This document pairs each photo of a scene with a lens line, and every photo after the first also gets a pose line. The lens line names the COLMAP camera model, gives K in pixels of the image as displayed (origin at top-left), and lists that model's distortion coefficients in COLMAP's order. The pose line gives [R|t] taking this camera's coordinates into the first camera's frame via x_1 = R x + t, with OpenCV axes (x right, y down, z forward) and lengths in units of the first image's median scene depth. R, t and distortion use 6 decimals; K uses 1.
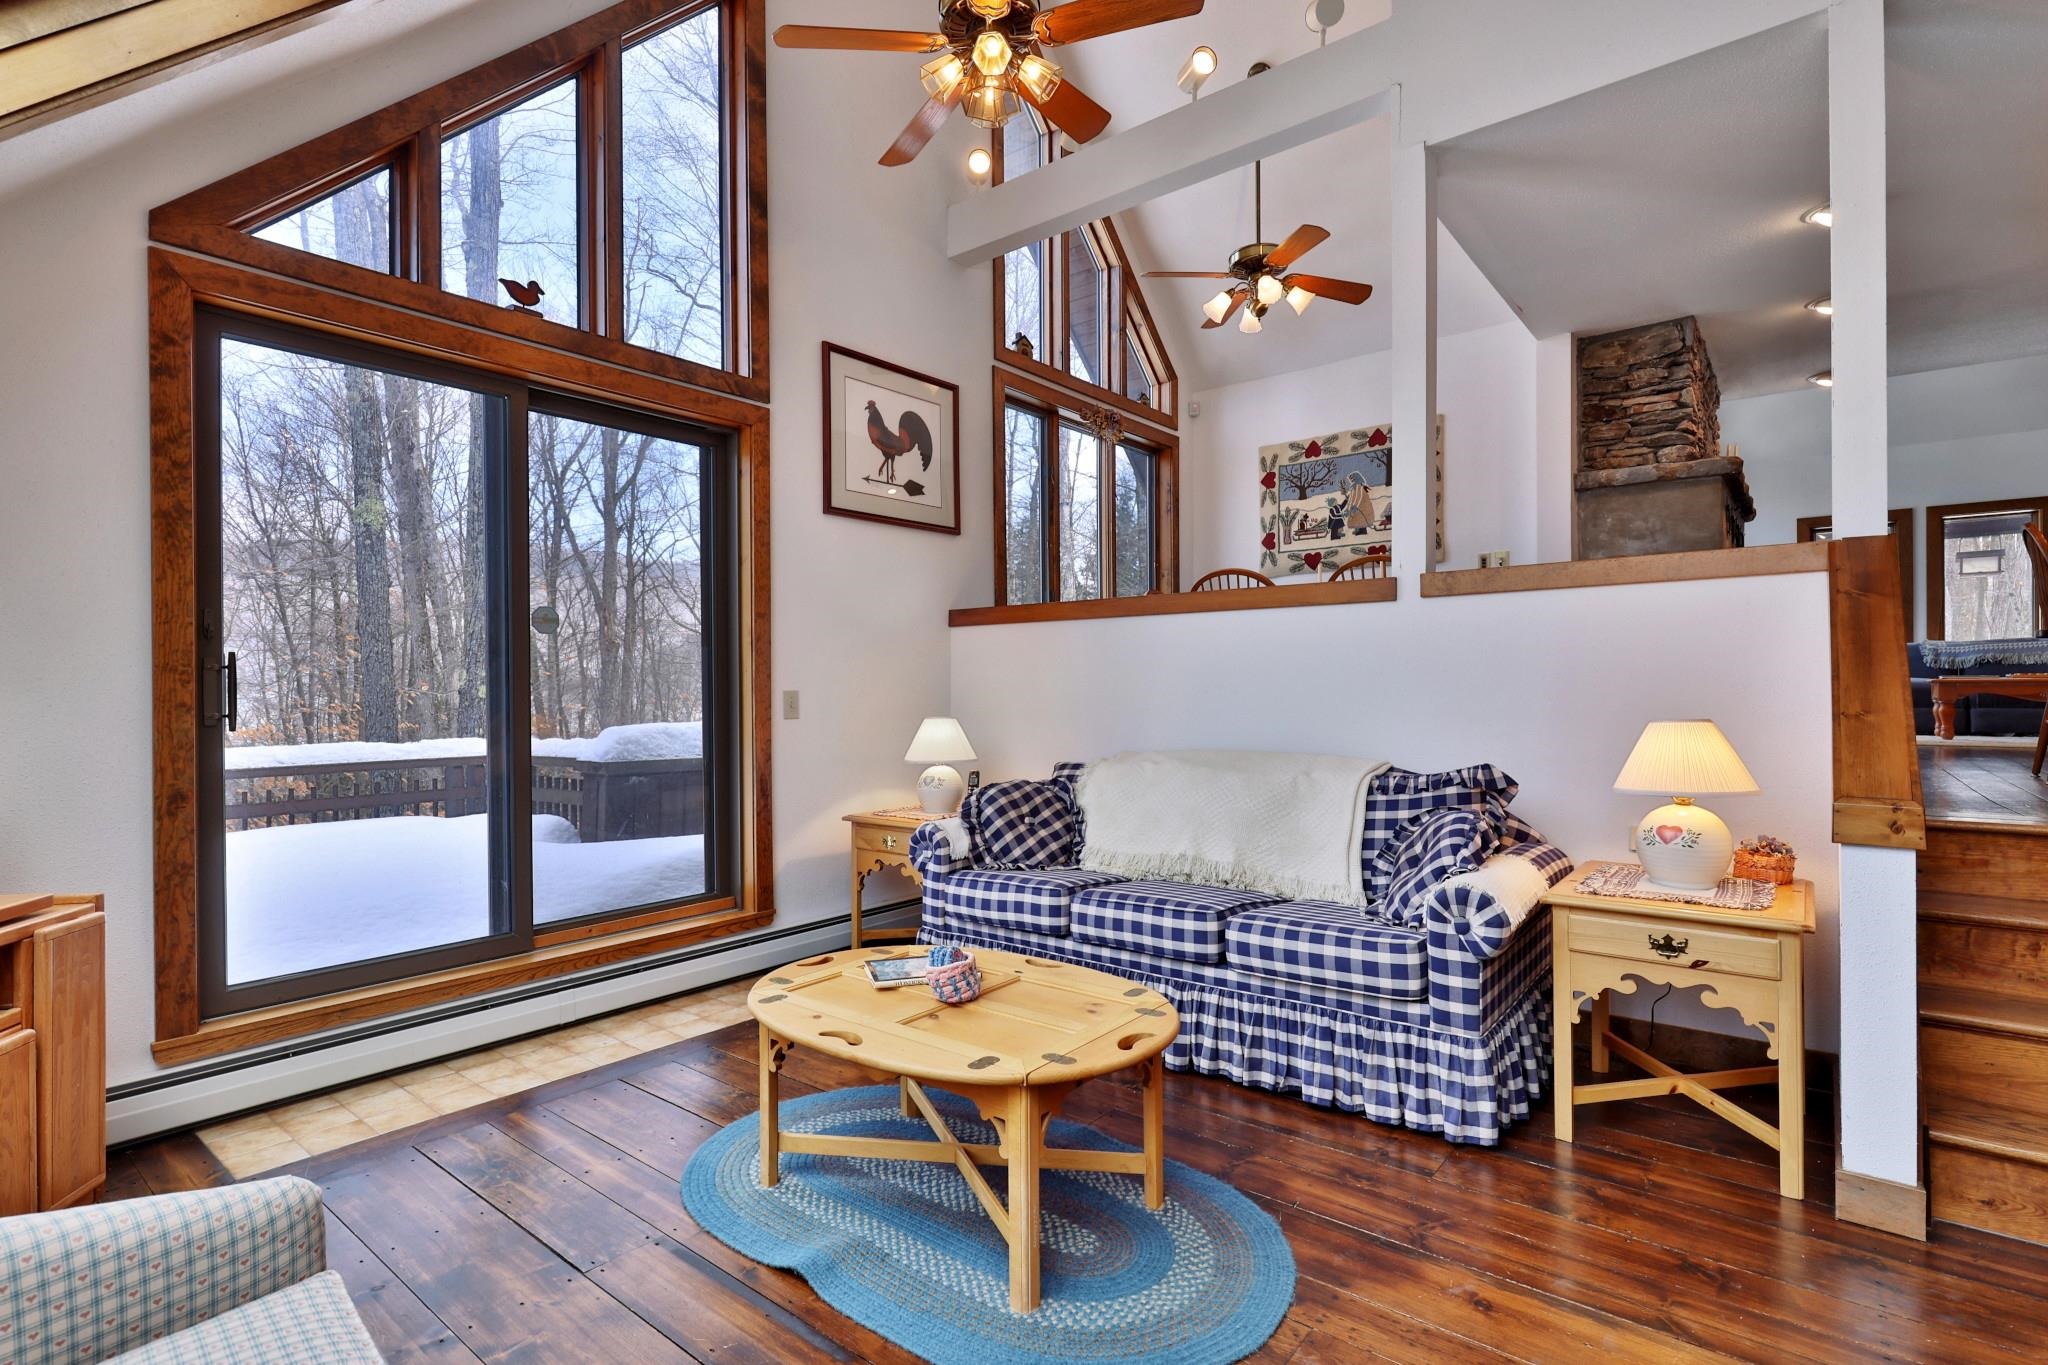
lens RADIAL K [[970.4, 0, 1015.8], [0, 970.4, 687.8], [0, 0, 1]] dist [0.004353, -0.000220]
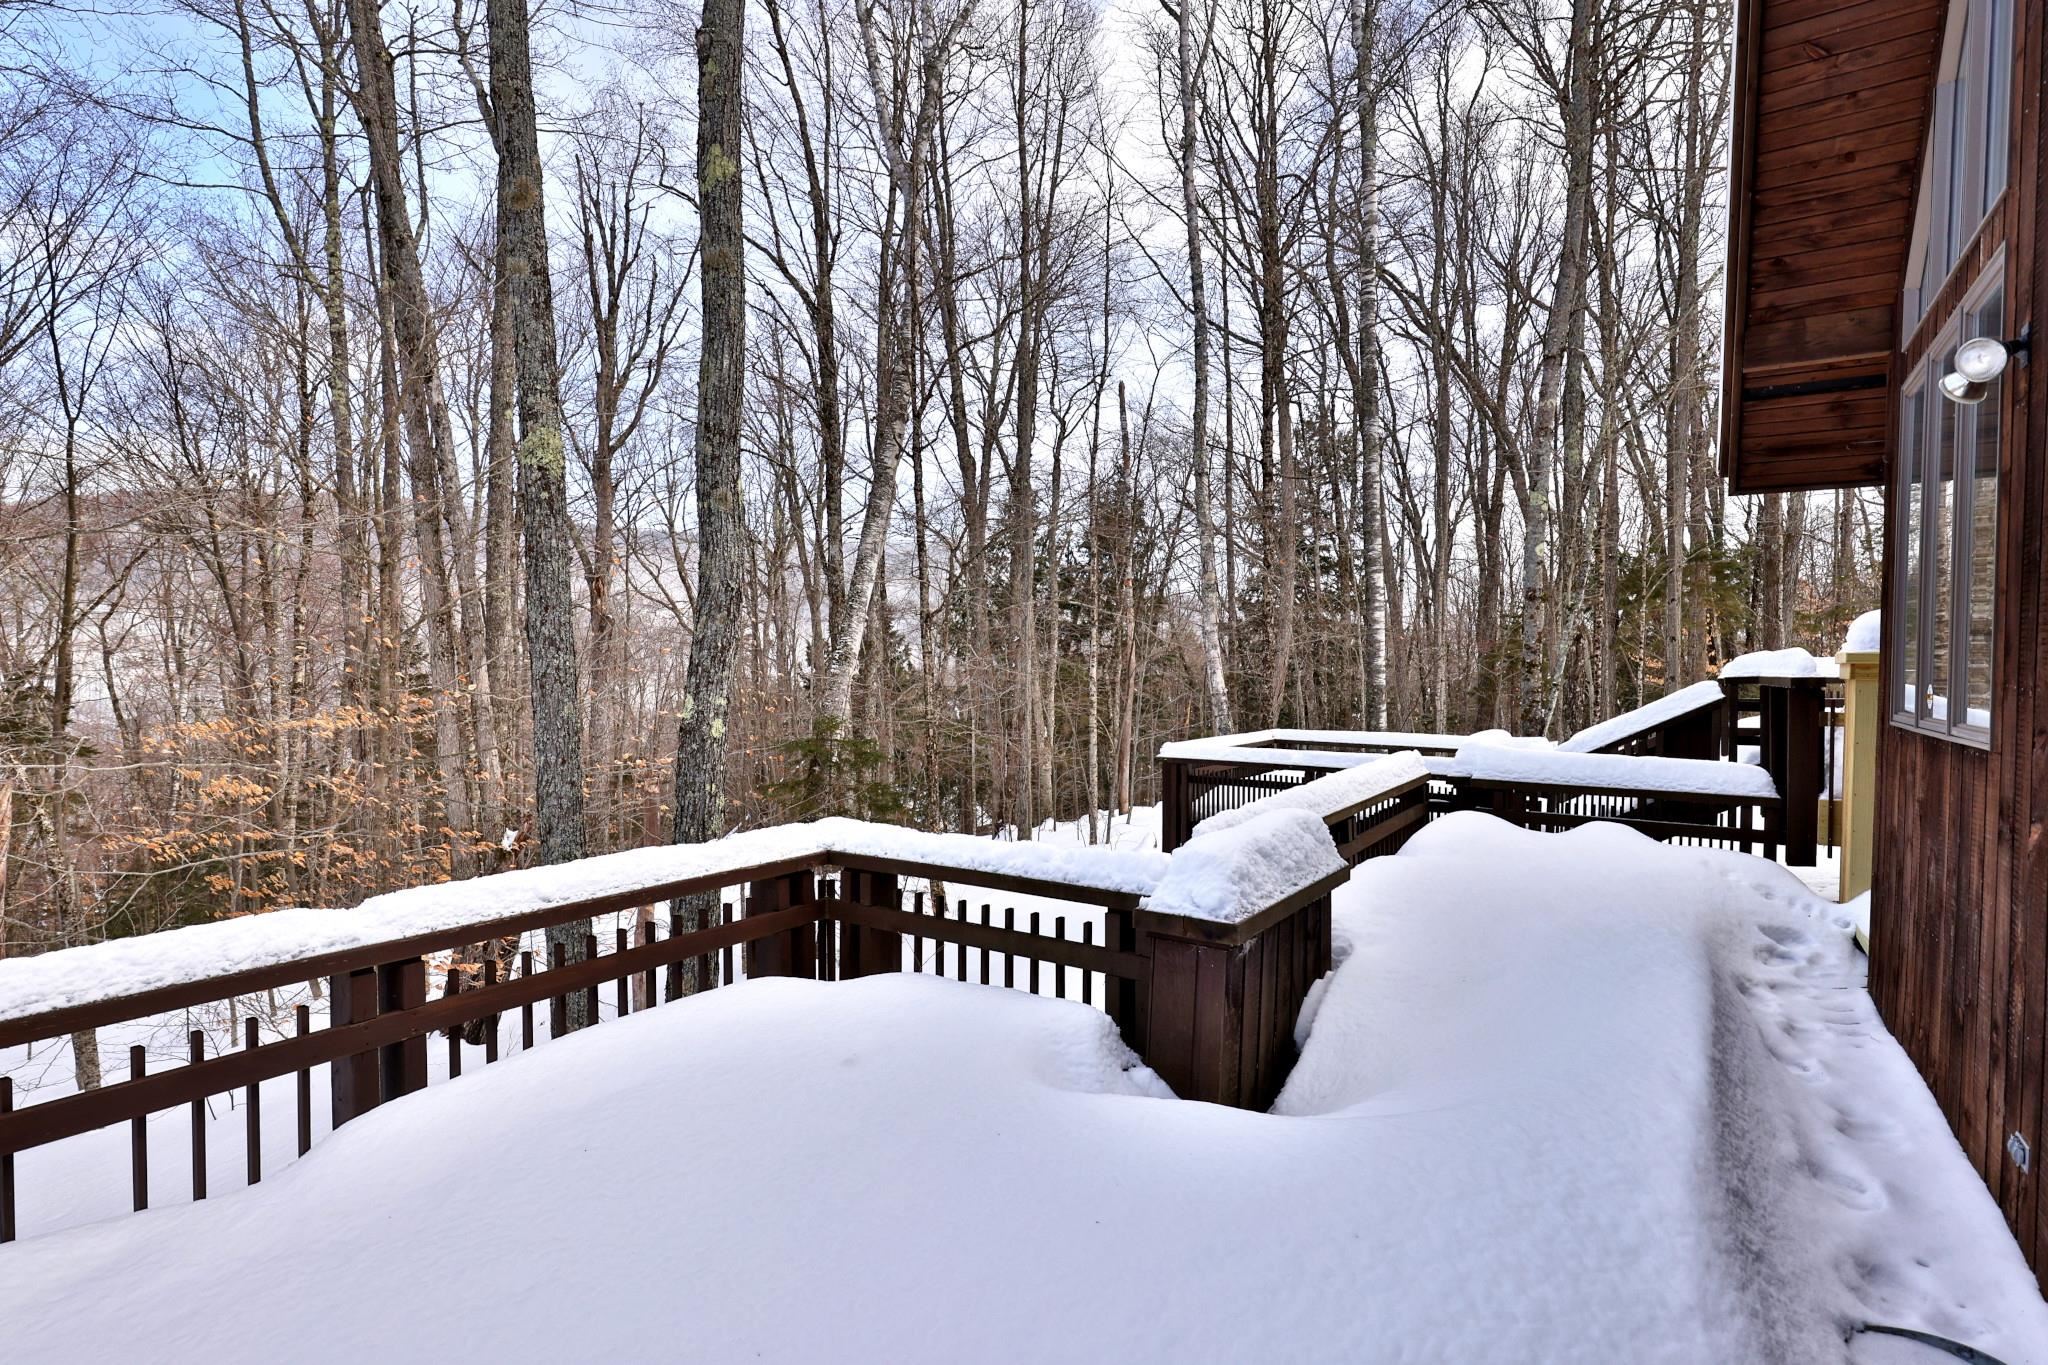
lens RADIAL K [[970.4, 0, 1012.5], [0, 970.4, 684.4], [0, 0, 1]] dist [0.004353, -0.000220]
pose [[0.996851, 0.011968, 0.078392, -0.078751], [-0.013973, 0.999588, 0.025083, -0.008834], [-0.078059, -0.026099, 0.996607, 0.064186]]
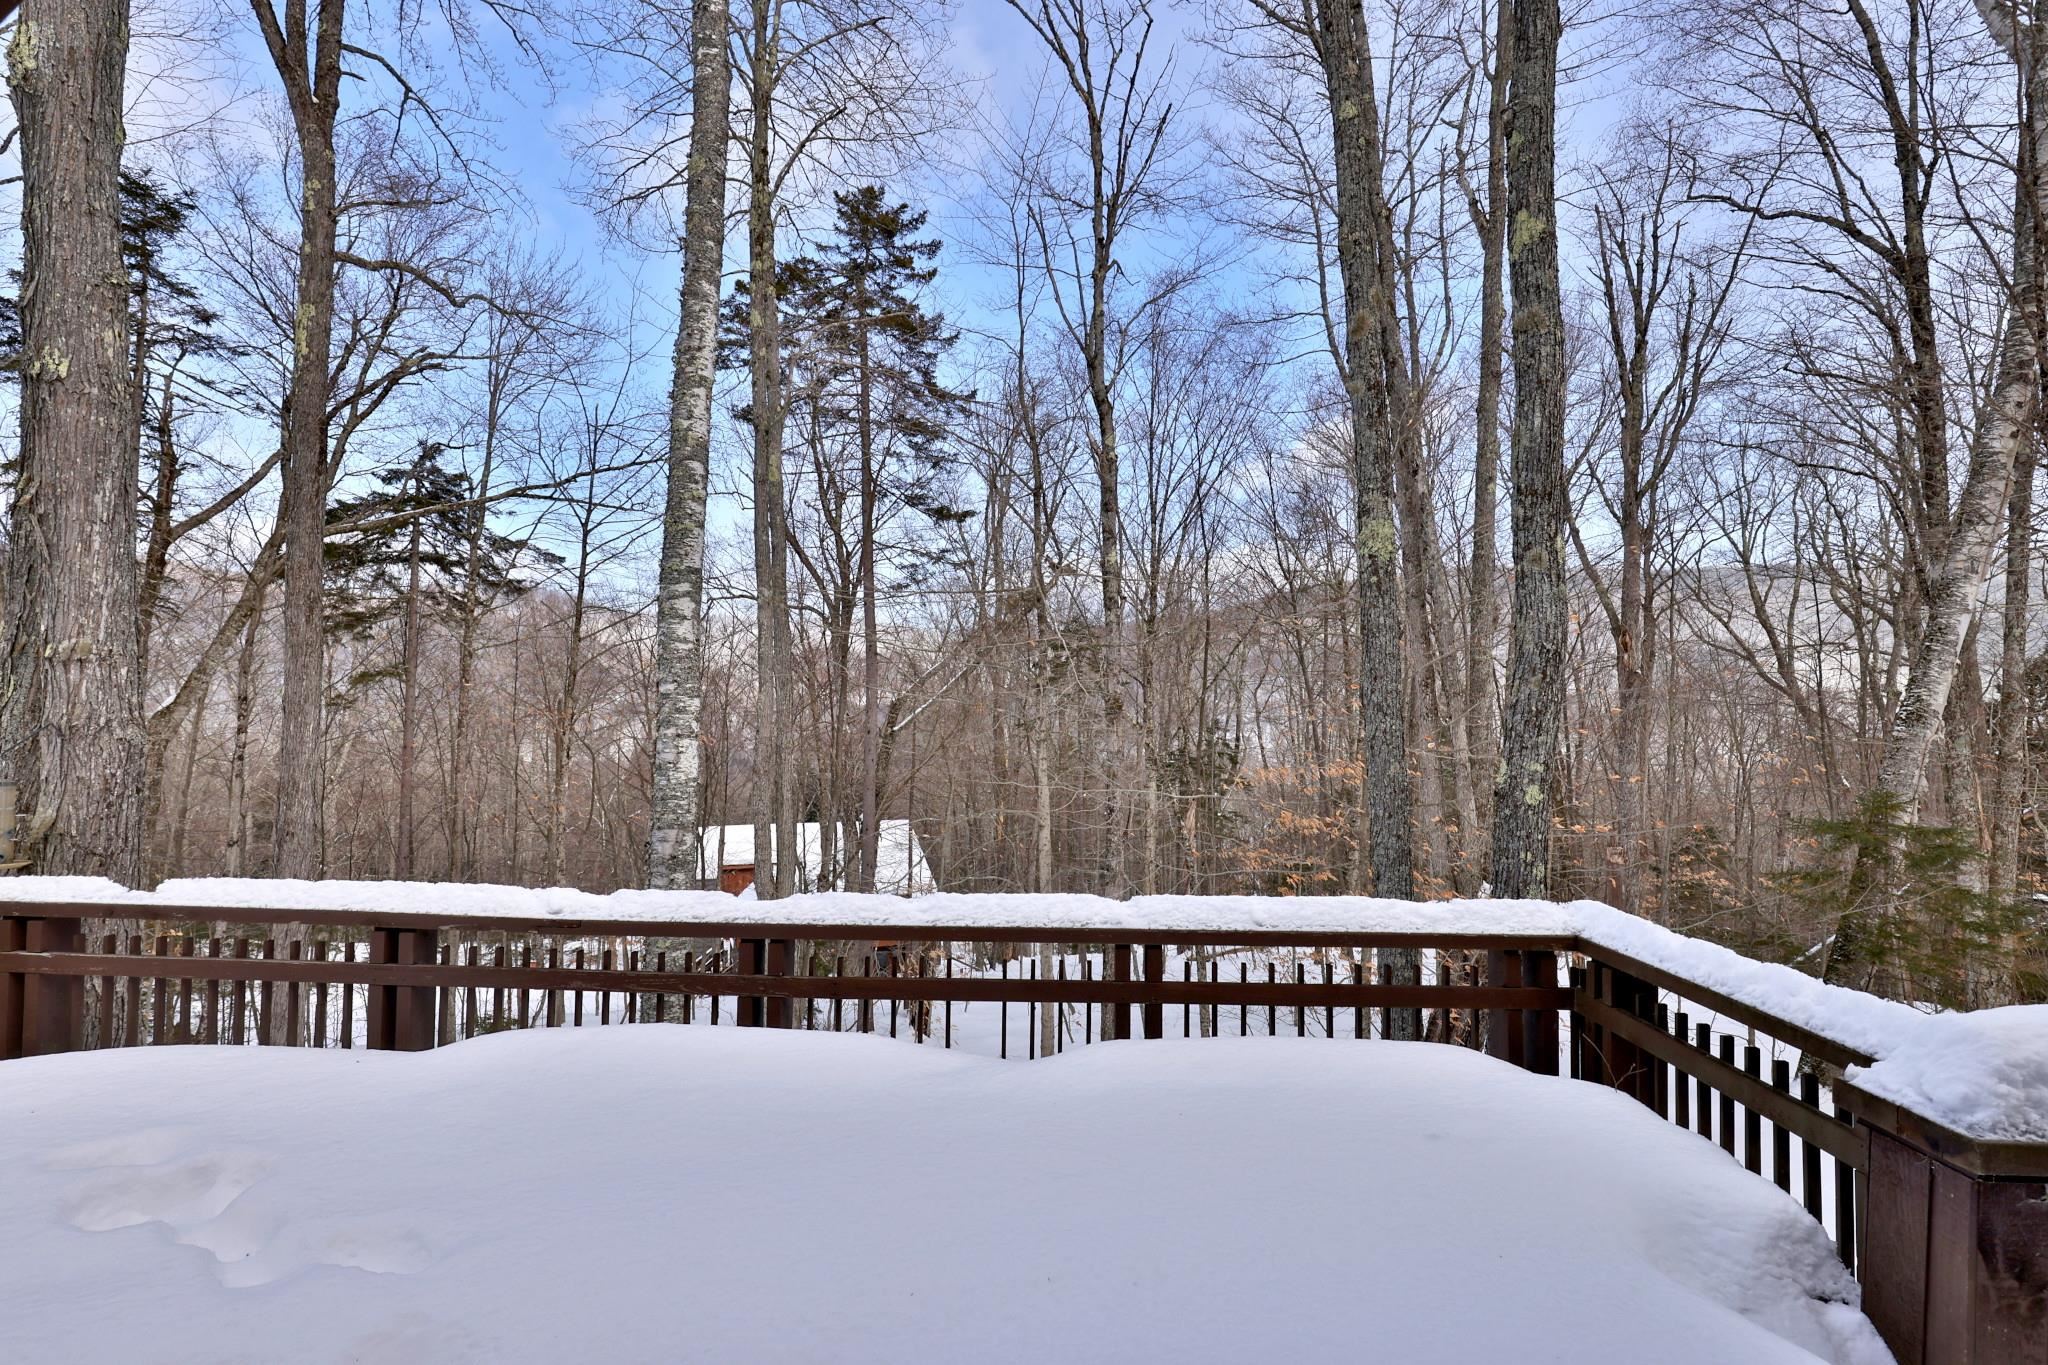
lens RADIAL K [[970.4, 0, 1044.6], [0, 970.4, 688.1], [0, 0, 1]] dist [0.004353, -0.000220]
pose [[0.611774, -0.010382, -0.790965, -0.046468], [-0.006684, 0.999810, -0.018293, -0.010284], [0.791005, 0.016478, 0.611588, 0.069163]]
